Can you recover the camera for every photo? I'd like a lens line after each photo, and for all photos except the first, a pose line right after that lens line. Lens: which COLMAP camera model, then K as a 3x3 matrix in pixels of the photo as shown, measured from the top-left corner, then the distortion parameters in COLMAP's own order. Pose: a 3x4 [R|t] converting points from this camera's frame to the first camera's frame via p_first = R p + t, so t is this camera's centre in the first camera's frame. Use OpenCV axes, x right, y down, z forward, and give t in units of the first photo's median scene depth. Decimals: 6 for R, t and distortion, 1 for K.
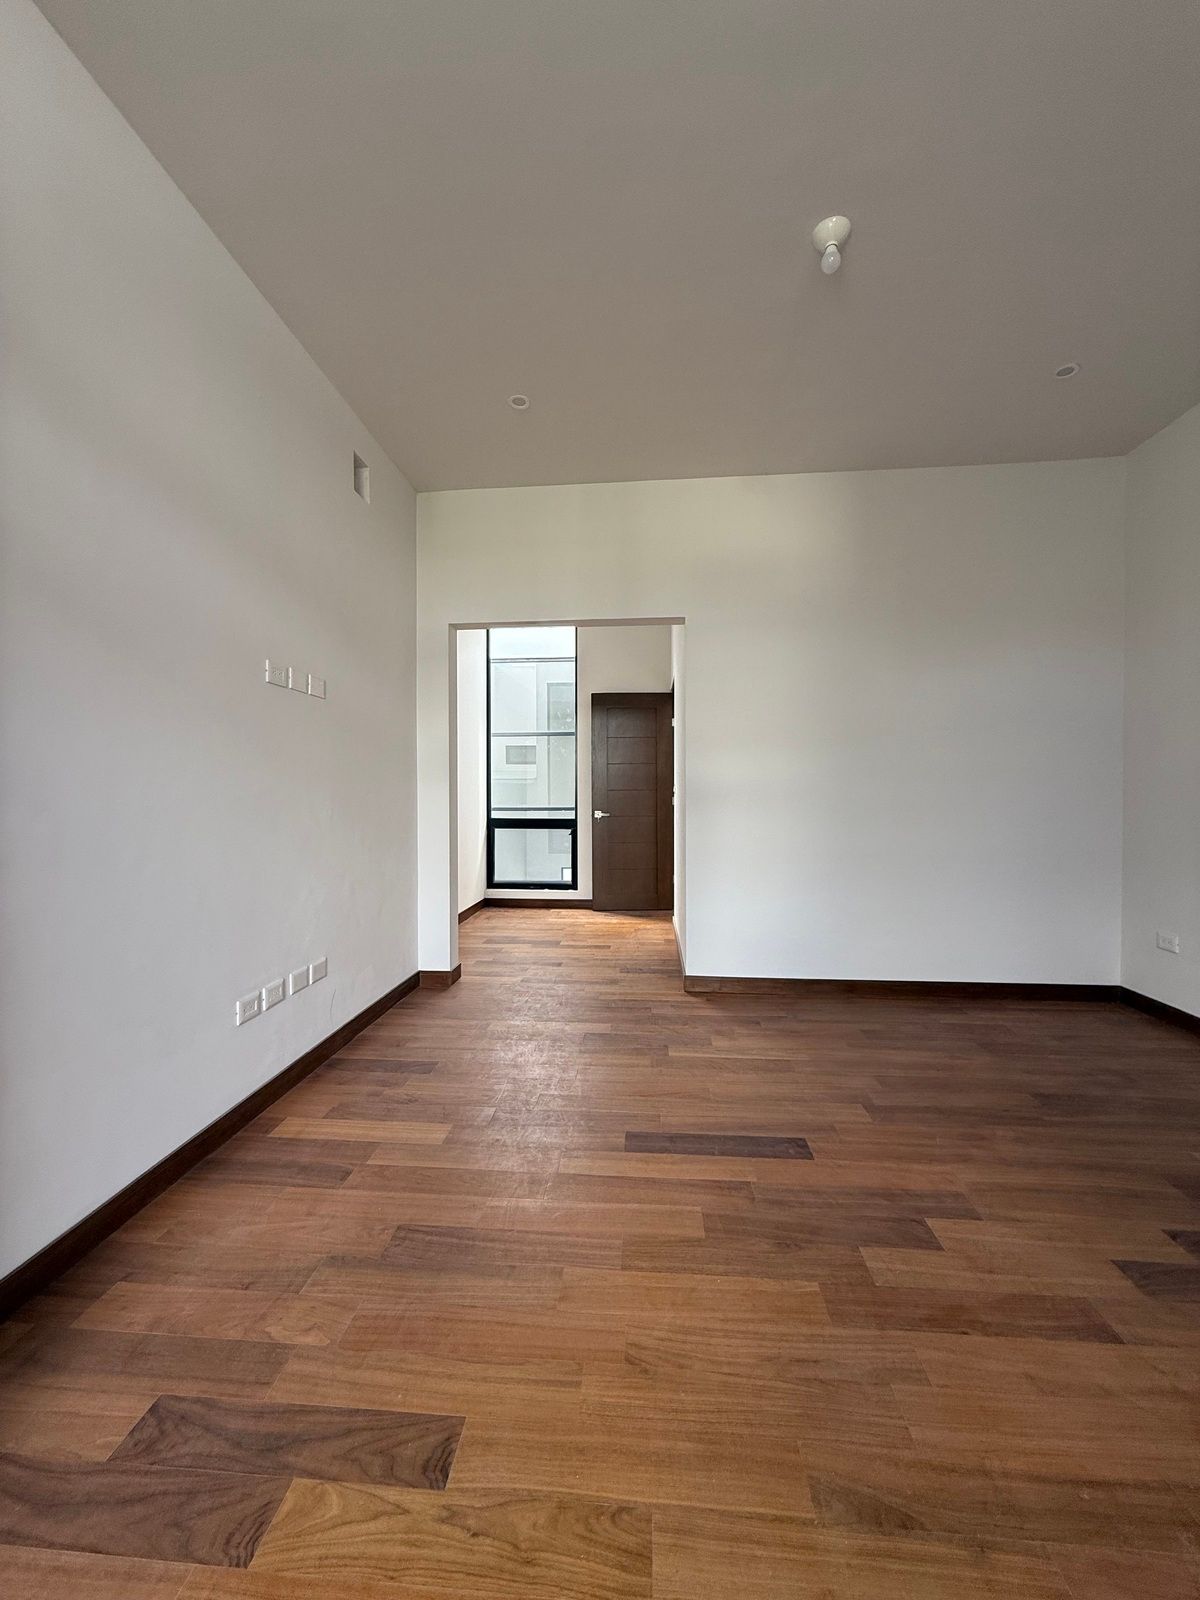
lens RADIAL K [[636.1, 0, 594.7], [0, 636.1, 795.2], [0, 0, 1]] dist [0.000152, 0.000375]
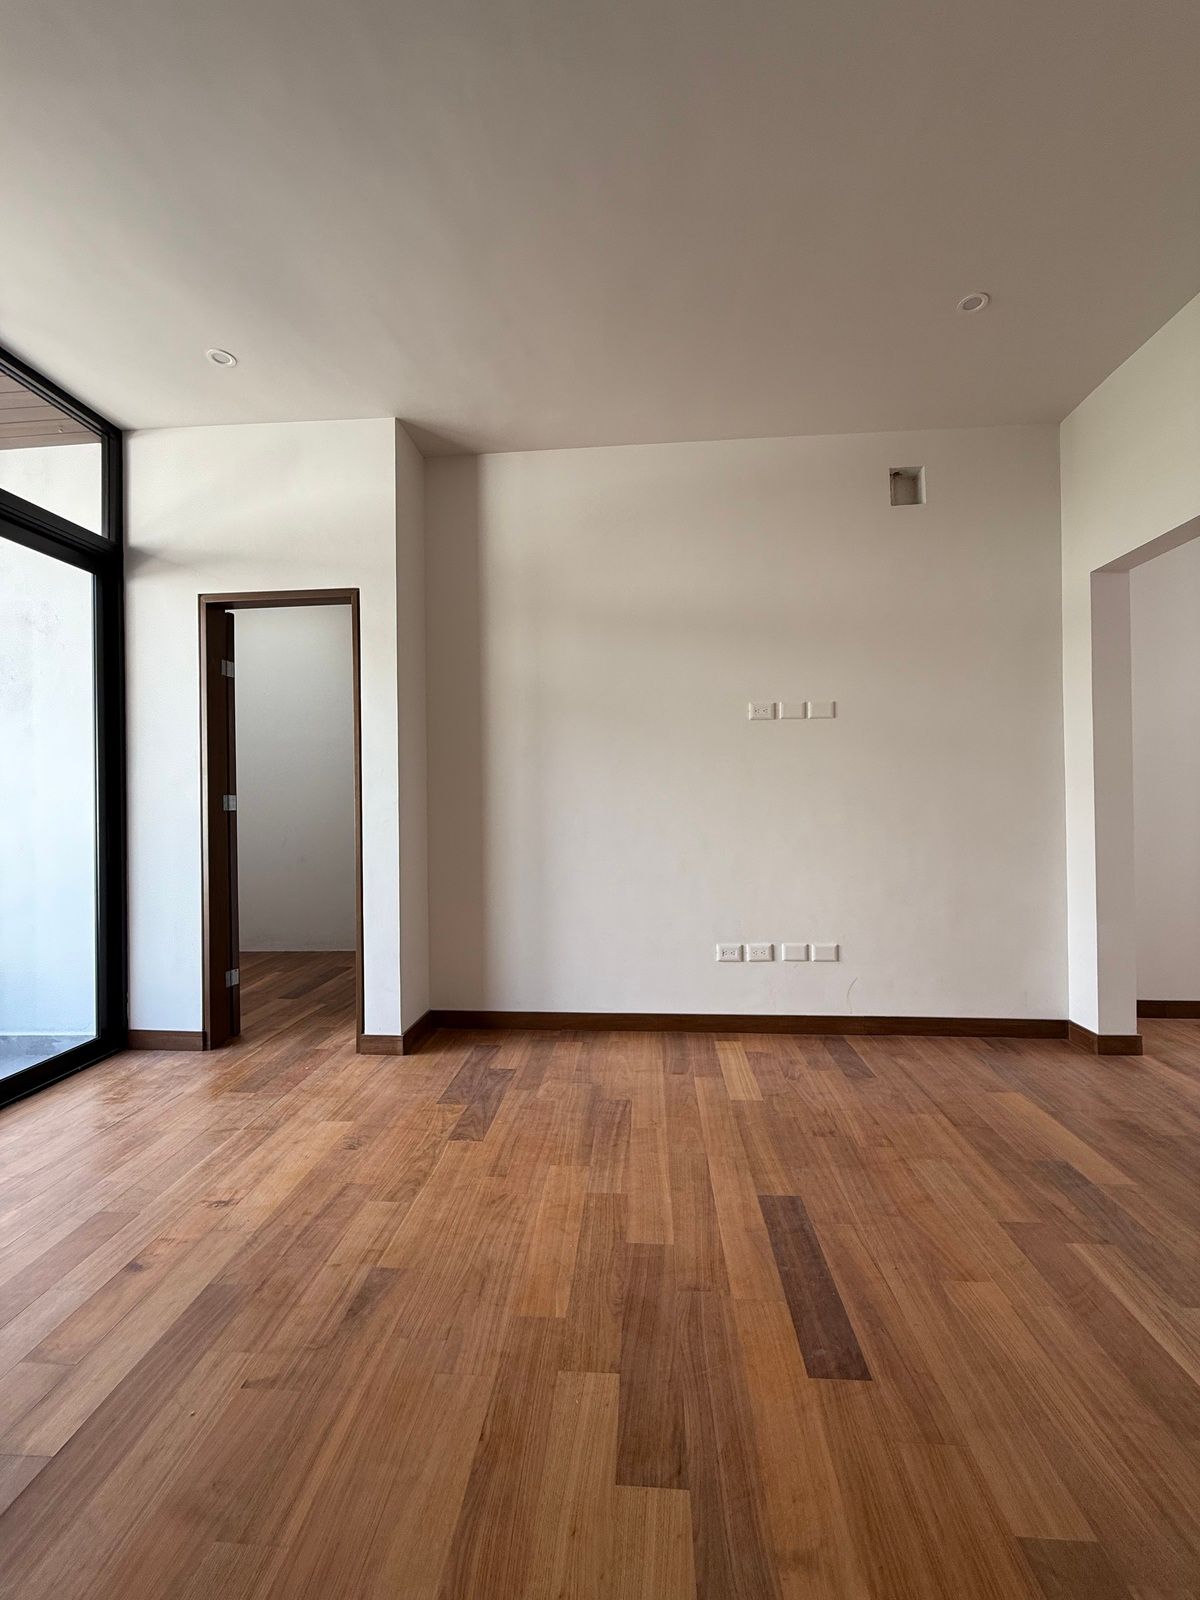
lens RADIAL K [[636.1, 0, 595.3], [0, 636.1, 801.9], [0, 0, 1]] dist [0.000152, 0.000375]
pose [[0.009748, 0.002944, -0.999948, 1.207023], [0.009259, 0.999953, 0.003034, -0.009943], [0.999910, -0.009288, 0.009721, 0.965560]]
